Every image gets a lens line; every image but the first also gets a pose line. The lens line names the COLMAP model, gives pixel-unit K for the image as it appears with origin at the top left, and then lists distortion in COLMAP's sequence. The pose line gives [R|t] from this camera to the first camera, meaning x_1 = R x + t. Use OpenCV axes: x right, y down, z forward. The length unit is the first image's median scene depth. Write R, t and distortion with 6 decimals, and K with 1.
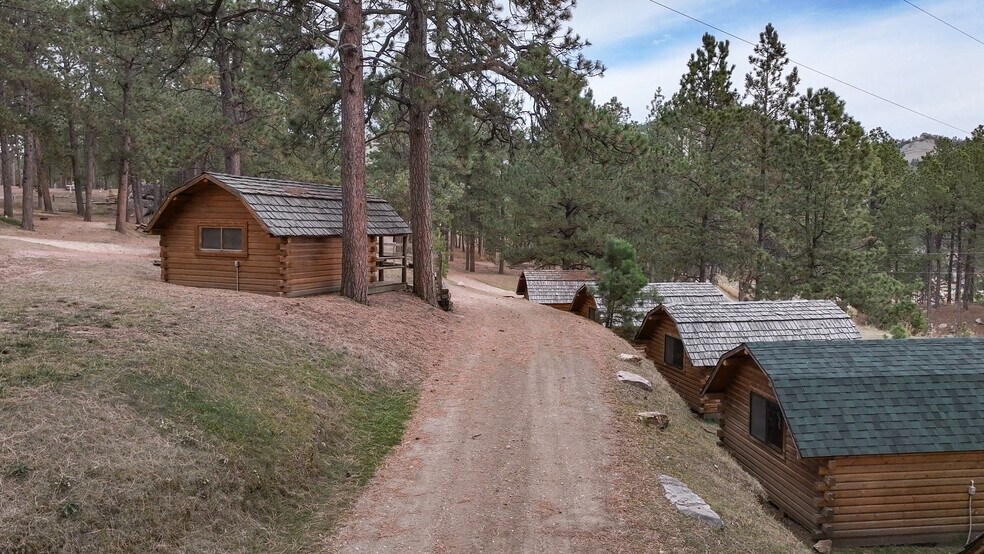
lens RADIAL K [[726.4, 0, 523.3], [0, 726.4, 271.8], [0, 0, 1]] dist [-0.004167, 0.003207]
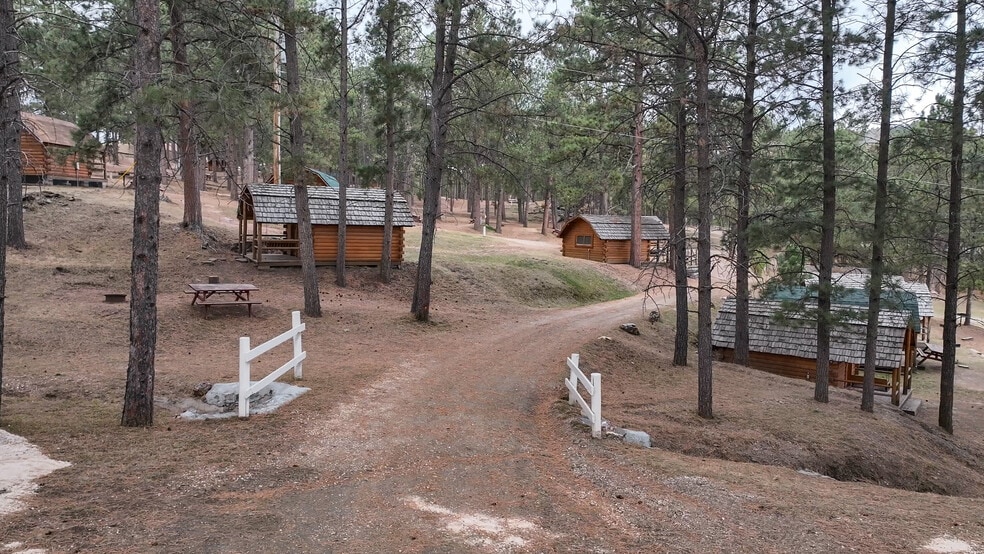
lens RADIAL K [[726.4, 0, 523.3], [0, 726.4, 271.8], [0, 0, 1]] dist [-0.004167, 0.003207]
pose [[0.863890, 0.039663, -0.502116, 0.654584], [-0.041564, 0.999108, 0.007409, 0.053227], [0.501963, 0.014469, 0.864768, -1.252497]]
